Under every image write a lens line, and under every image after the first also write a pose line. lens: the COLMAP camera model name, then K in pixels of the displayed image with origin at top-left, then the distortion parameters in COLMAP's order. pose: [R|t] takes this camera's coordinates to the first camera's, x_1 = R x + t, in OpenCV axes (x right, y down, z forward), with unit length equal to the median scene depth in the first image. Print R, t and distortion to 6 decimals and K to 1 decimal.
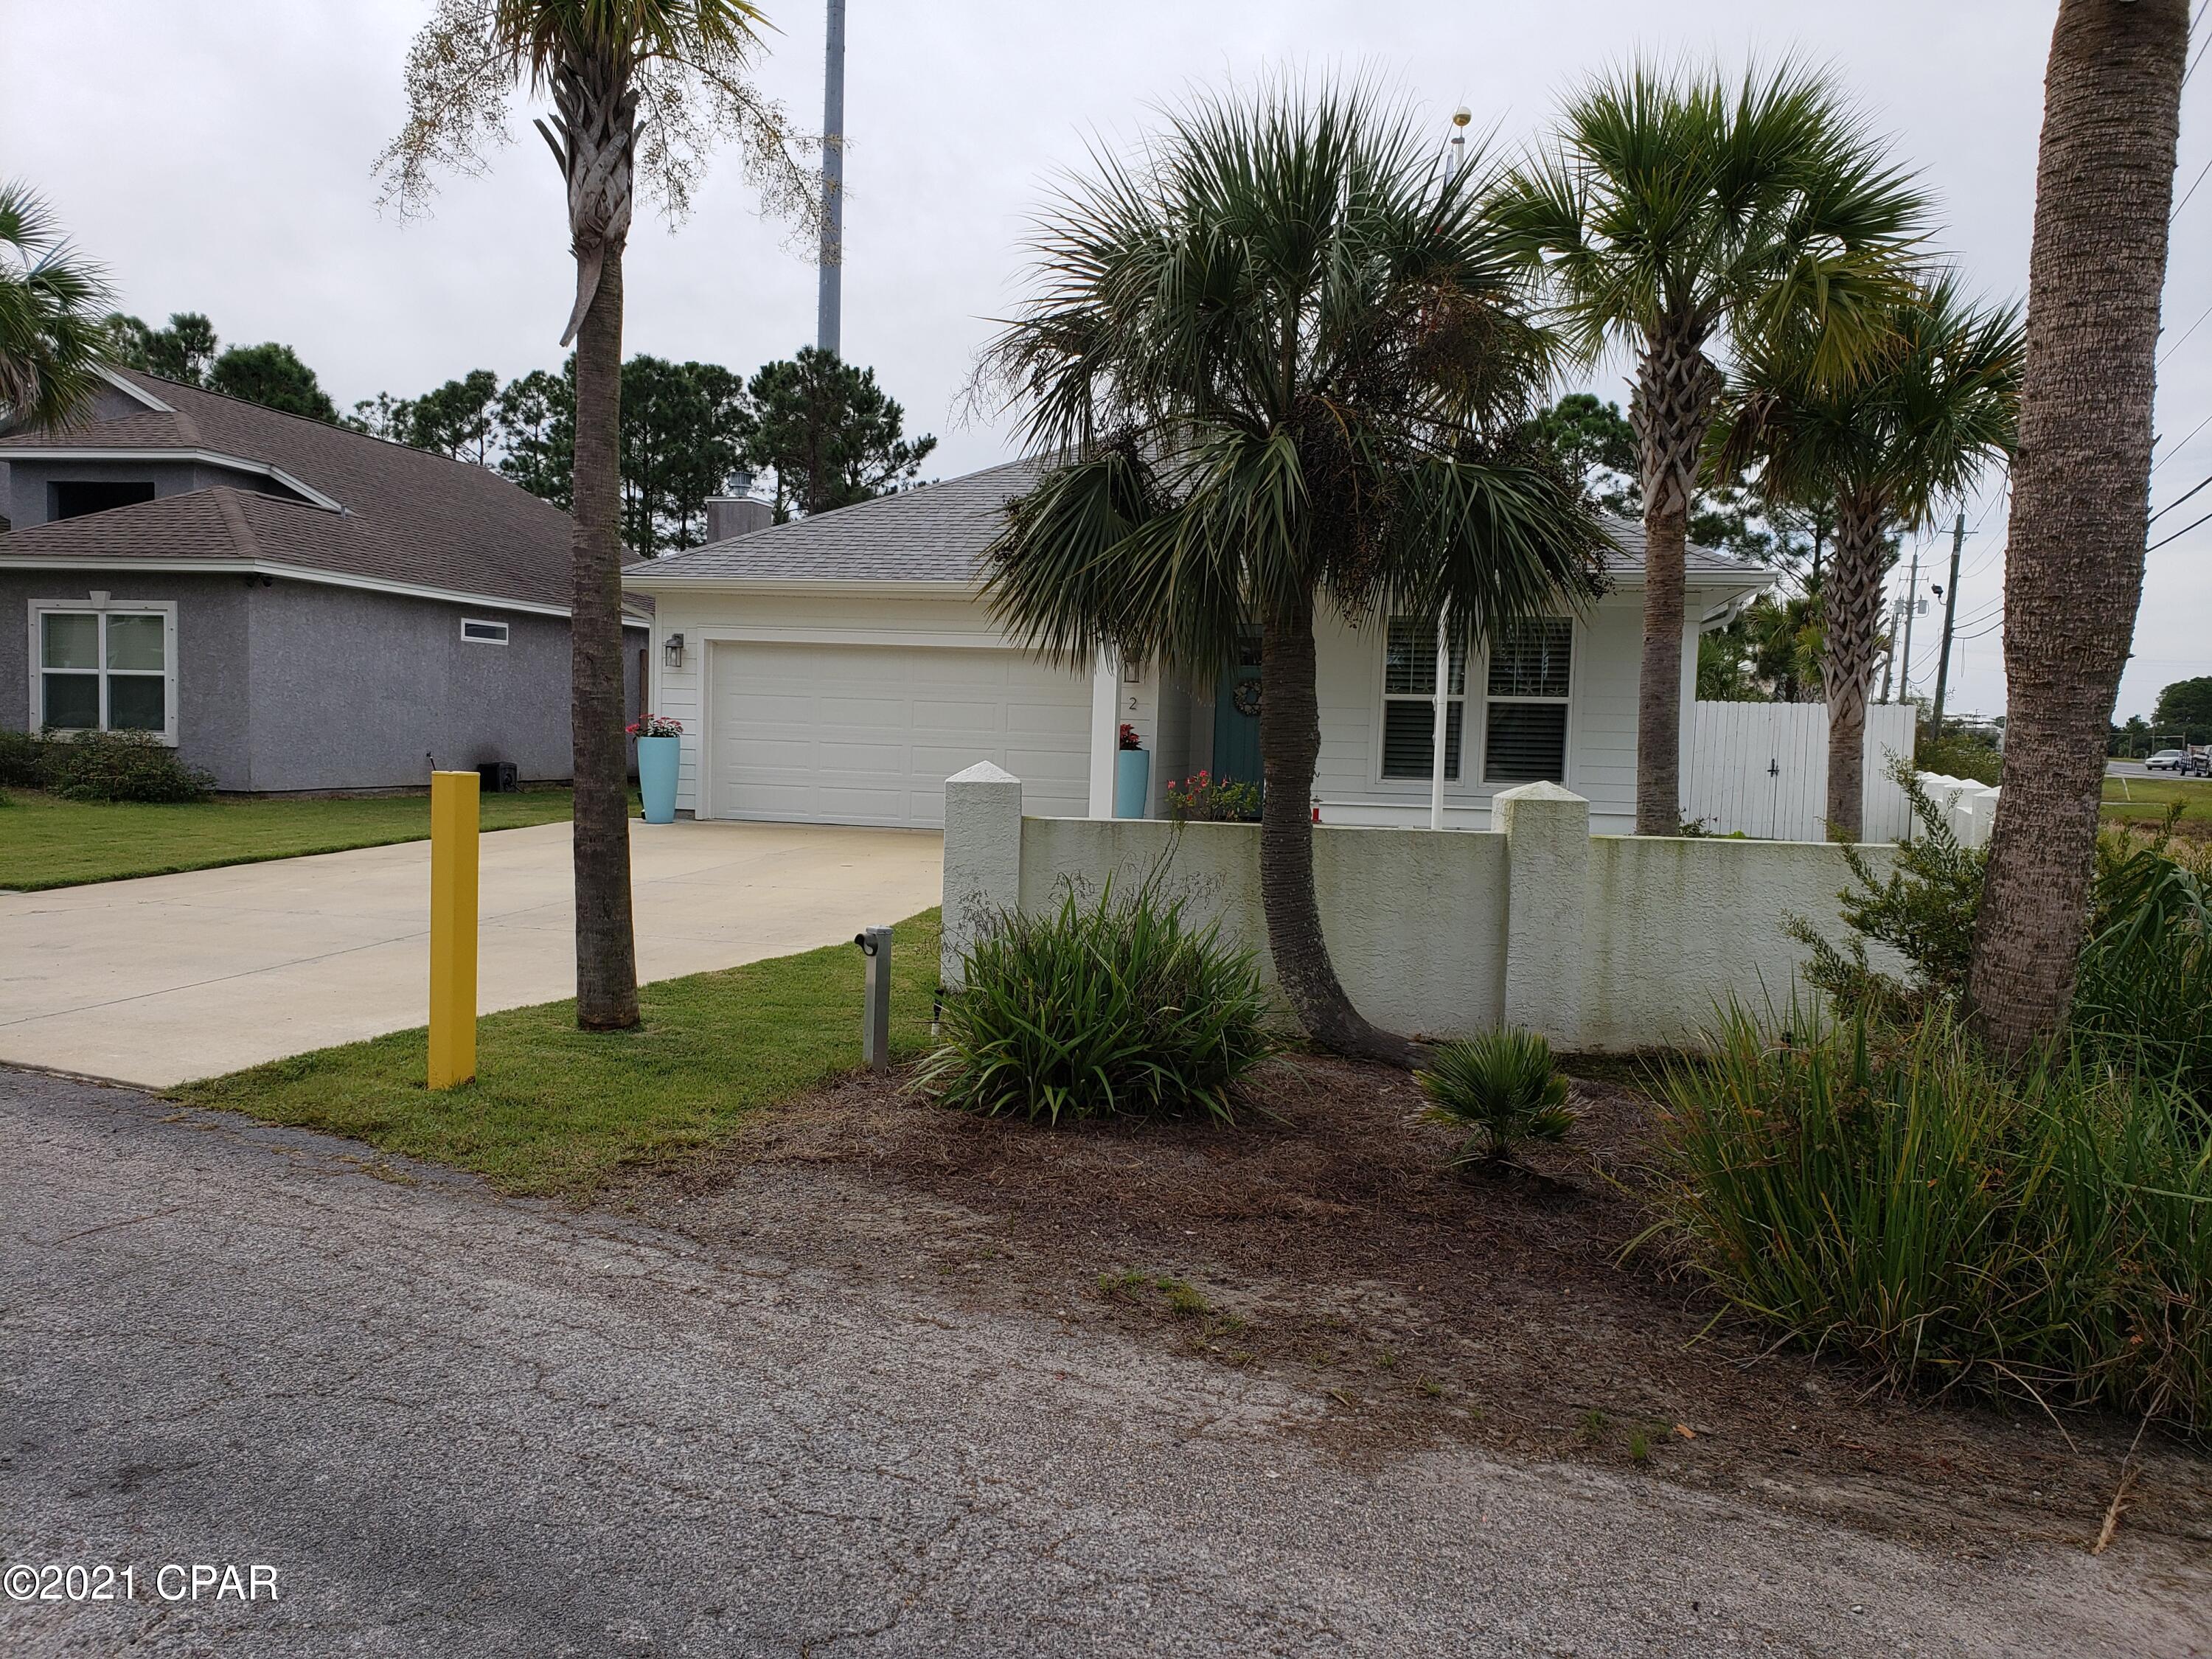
lens RADIAL K [[1707.3, 0, 1106.0], [0, 1707.3, 829.5], [0, 0, 1]] dist [0.008353, 0.002406]
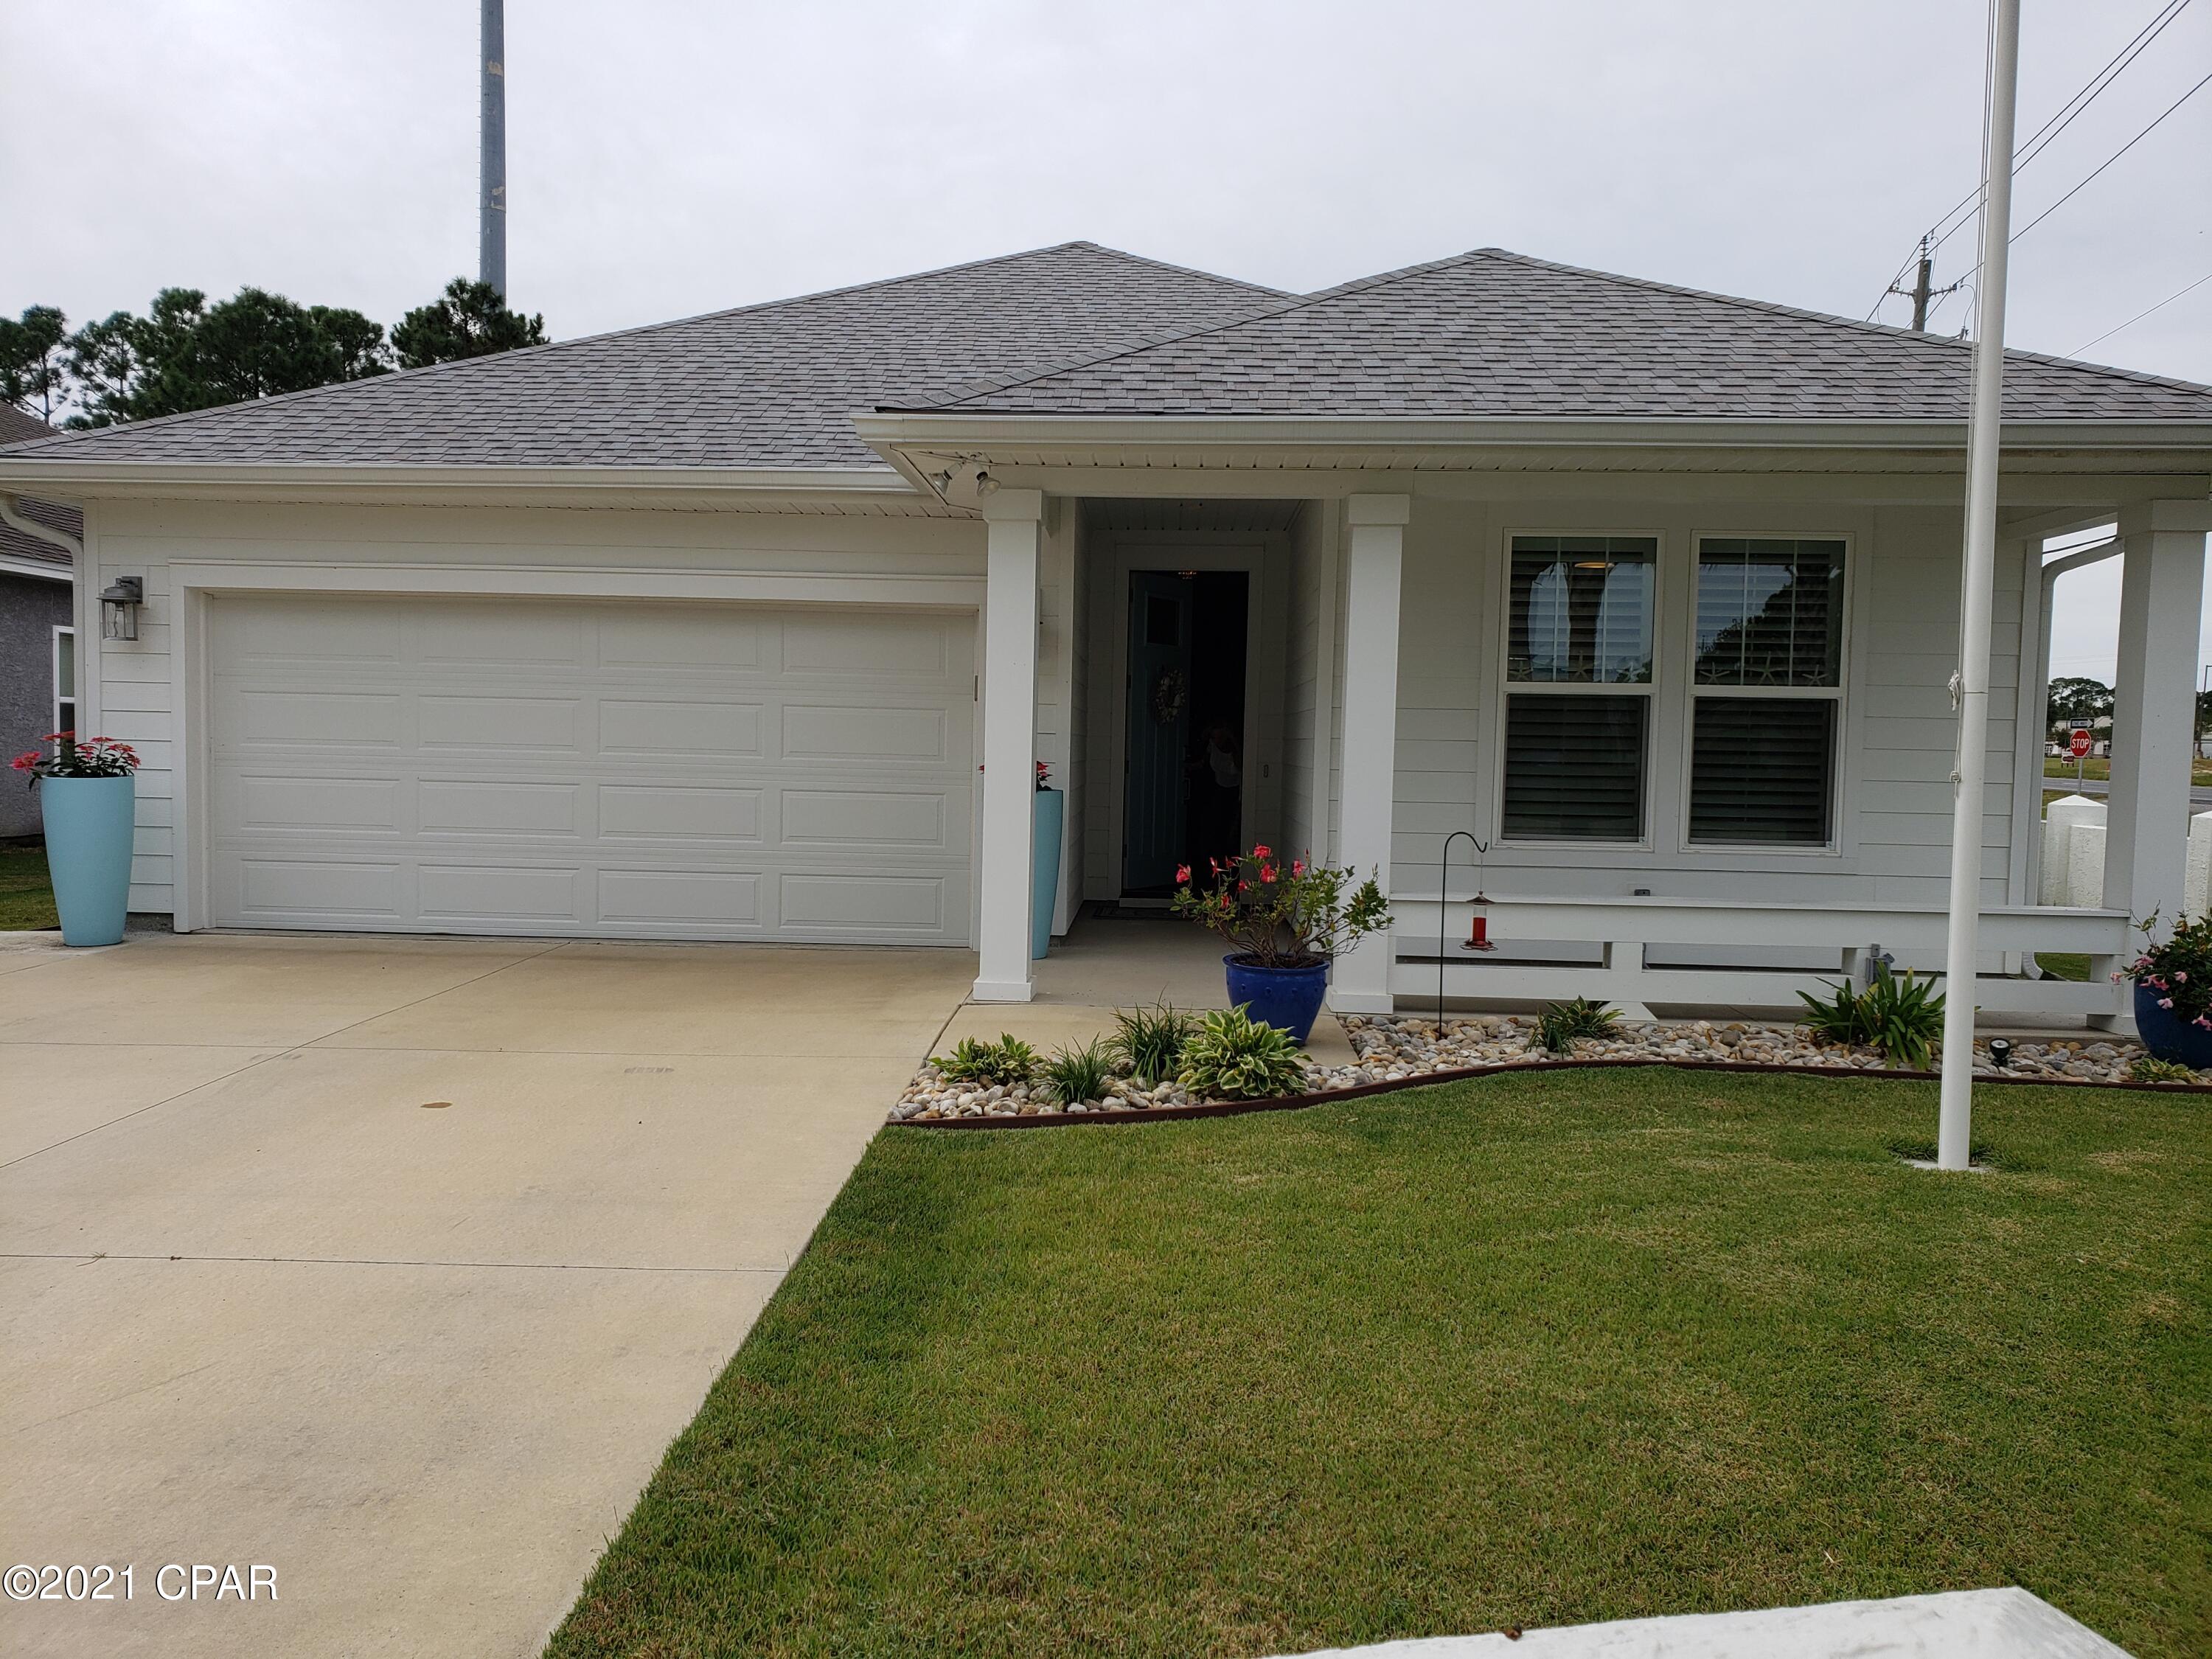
lens RADIAL K [[1707.3, 0, 1106.0], [0, 1707.3, 829.5], [0, 0, 1]] dist [0.008353, 0.002406]
pose [[0.984816, -0.018537, 0.172610, -0.012294], [0.019308, 0.999810, -0.002789, -0.007561], [-0.172526, 0.006079, 0.984986, 0.108762]]
